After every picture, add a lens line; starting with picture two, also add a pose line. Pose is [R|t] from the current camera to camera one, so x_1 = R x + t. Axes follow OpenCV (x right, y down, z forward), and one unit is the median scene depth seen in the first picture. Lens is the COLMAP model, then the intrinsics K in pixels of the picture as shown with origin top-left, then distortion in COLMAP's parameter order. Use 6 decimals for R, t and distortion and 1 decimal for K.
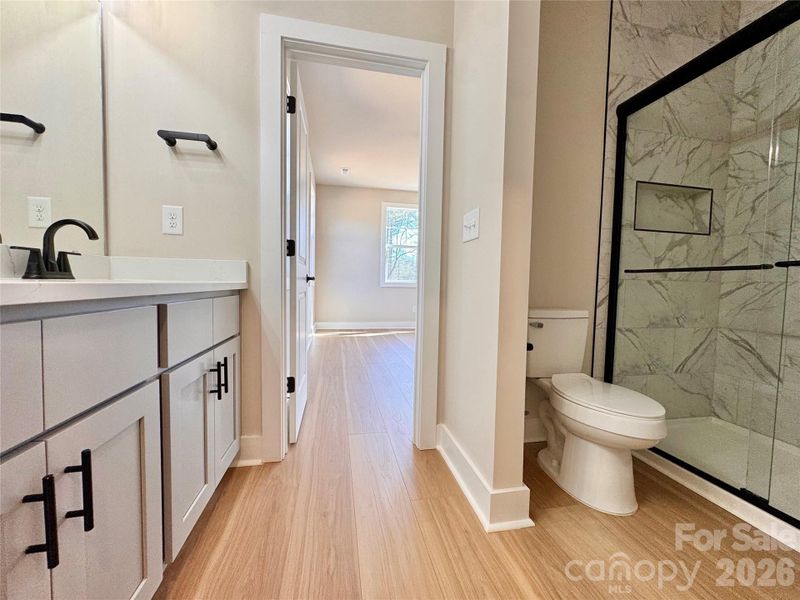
lens RADIAL K [[321.1, 0, 400.0], [0, 321.1, 300.0], [0, 0, 1]] dist [-0.002295, 0.000116]
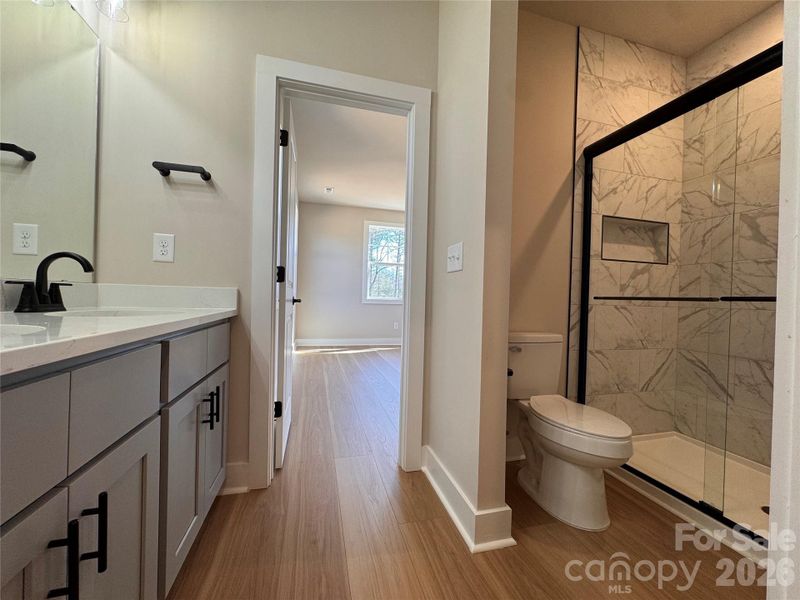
lens RADIAL K [[321.1, 0, 400.0], [0, 321.1, 300.0], [0, 0, 1]] dist [-0.002295, 0.000116]
pose [[0.997973, 0.006061, 0.063342, -0.022945], [-0.003419, 0.999123, -0.041743, -0.036689], [-0.063540, 0.041442, 0.997118, -0.040984]]
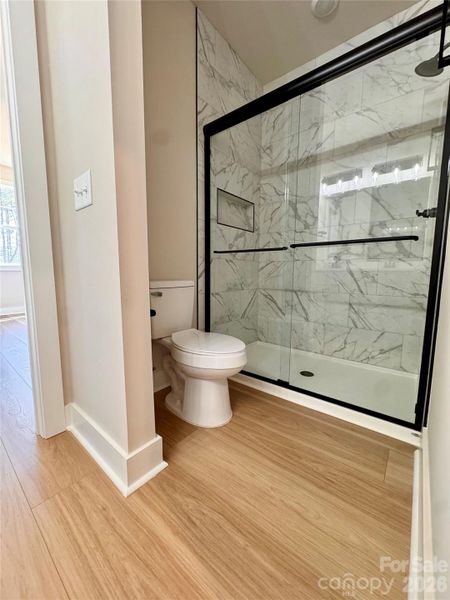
lens RADIAL K [[240.8, 0, 225.0], [0, 240.8, 300.0], [0, 0, 1]] dist [-0.002295, 0.000116]
pose [[0.771839, -0.089664, 0.629464, 0.057872], [0.041294, 0.994986, 0.091097, 0.026813], [-0.634476, -0.044319, 0.771671, 0.151175]]
